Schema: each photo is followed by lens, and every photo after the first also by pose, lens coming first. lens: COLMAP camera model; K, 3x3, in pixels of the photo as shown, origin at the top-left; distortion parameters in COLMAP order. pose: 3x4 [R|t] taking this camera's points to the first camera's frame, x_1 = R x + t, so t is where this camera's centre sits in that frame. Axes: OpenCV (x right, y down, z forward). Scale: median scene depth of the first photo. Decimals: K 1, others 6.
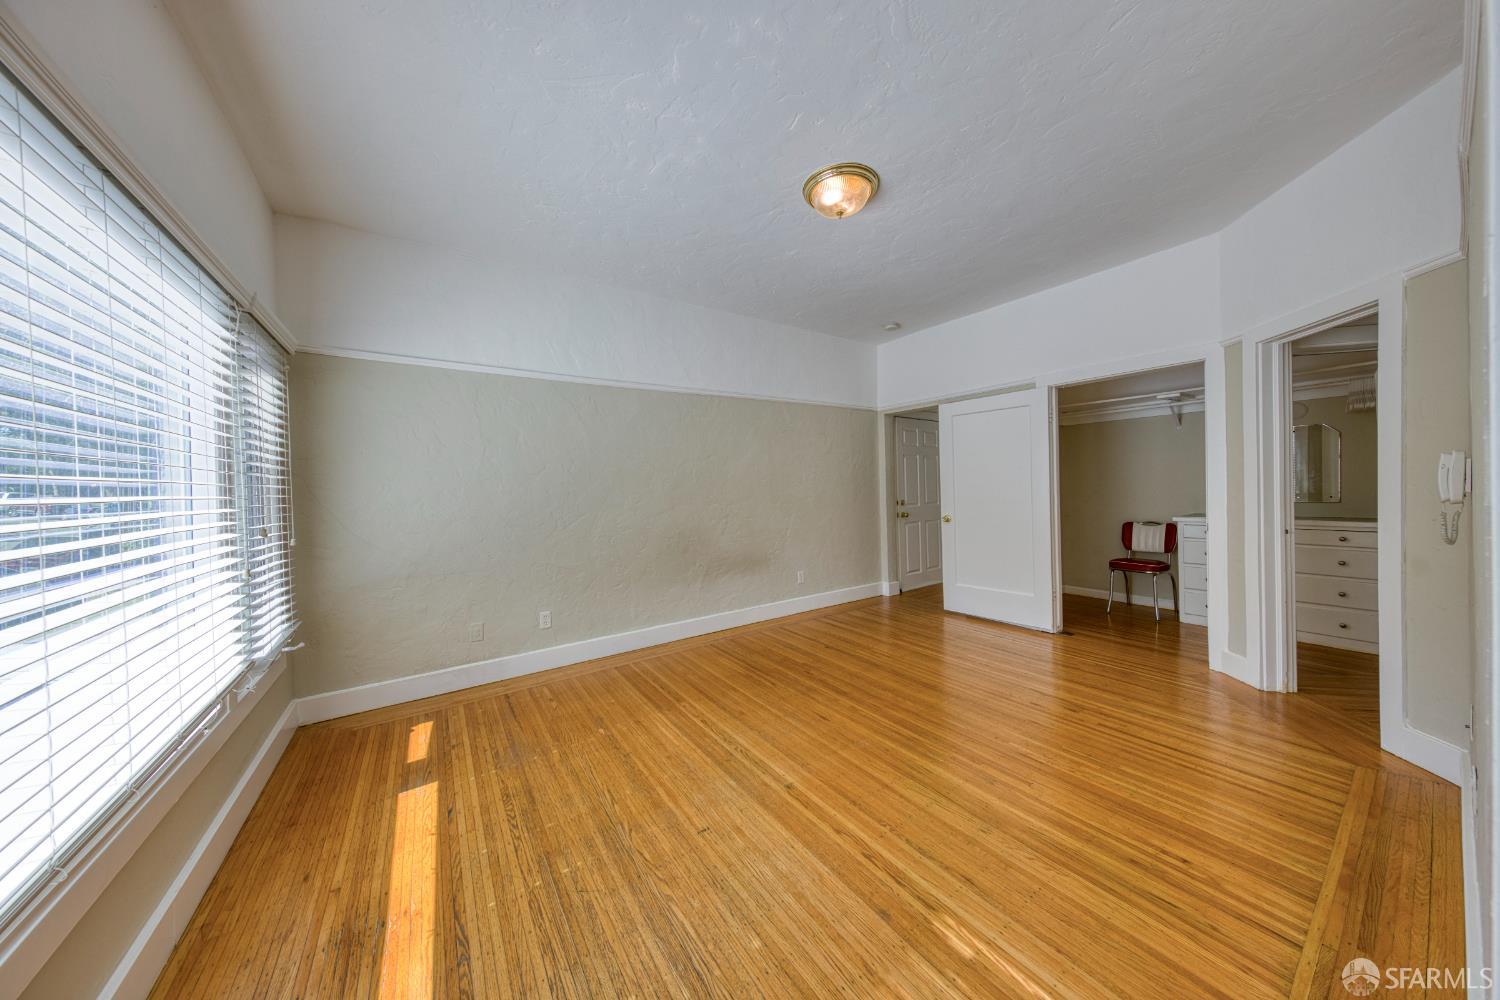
lens RADIAL K [[470.8, 0, 747.0], [0, 470.8, 490.0], [0, 0, 1]] dist [0.000464, 0.000021]
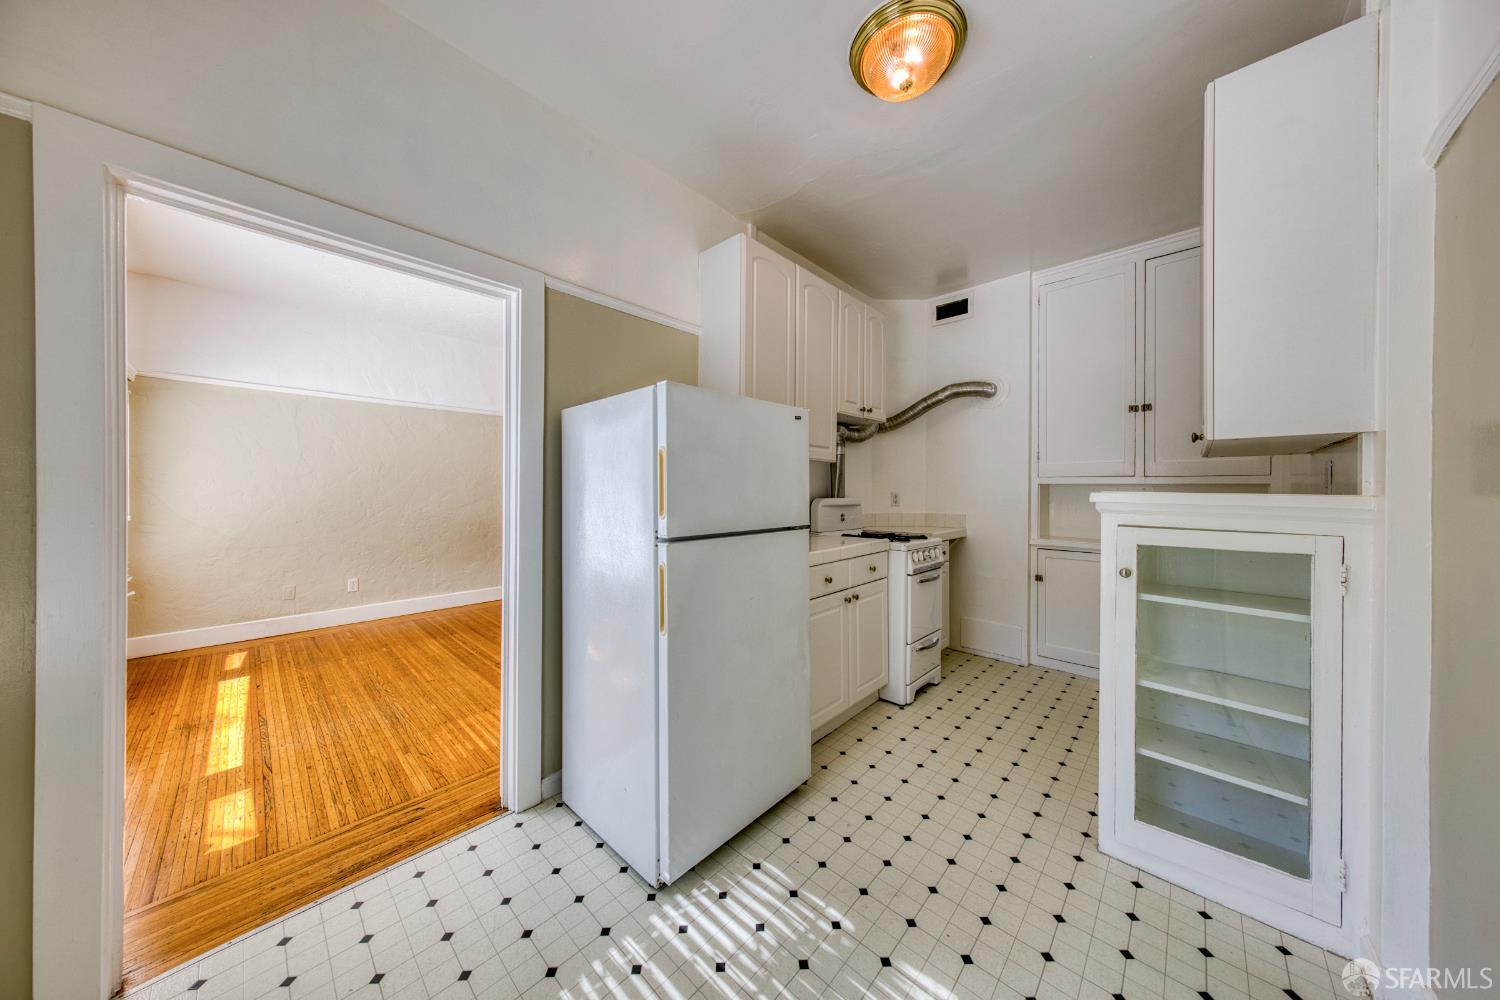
lens RADIAL K [[470.8, 0, 747.0], [0, 470.8, 490.0], [0, 0, 1]] dist [0.000464, 0.000021]
pose [[0.974834, 0.028727, 0.221075, 0.519485], [-0.027198, 0.999580, -0.009956, -0.005986], [-0.221268, 0.003692, 0.975206, -0.786083]]
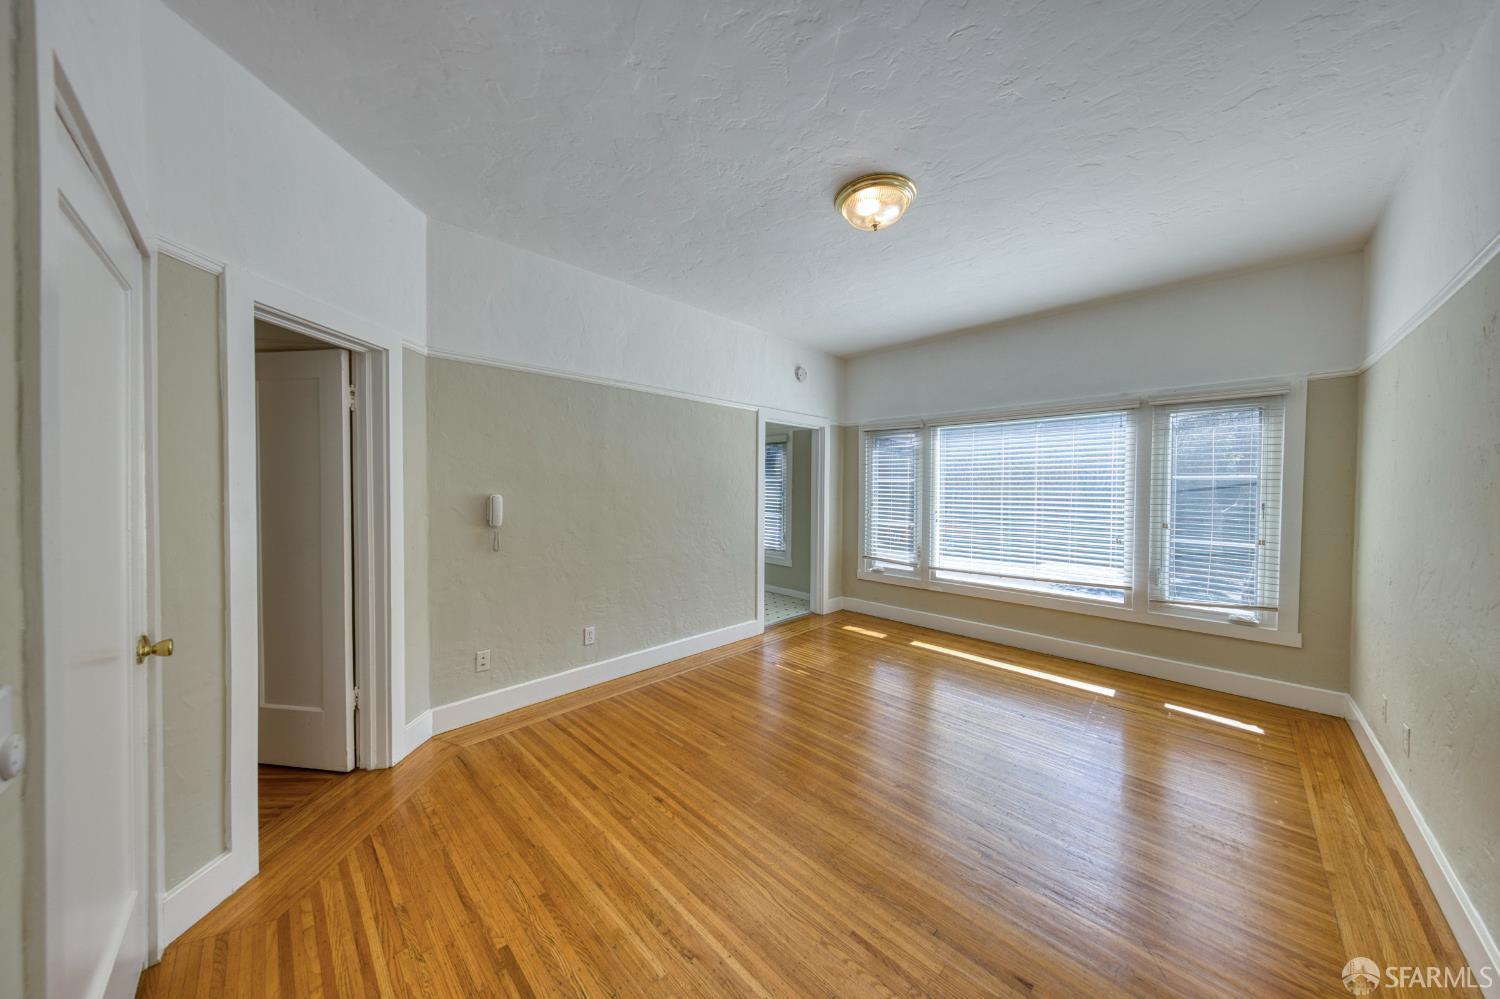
lens RADIAL K [[485.4, 0, 747.8], [0, 485.4, 494.4], [0, 0, 1]] dist [0.000059, 0.000001]
pose [[-0.981034, 0.020508, -0.192749, 0.735141], [0.014638, 0.999386, 0.031828, -0.092559], [0.193283, 0.028403, -0.980732, 2.173424]]
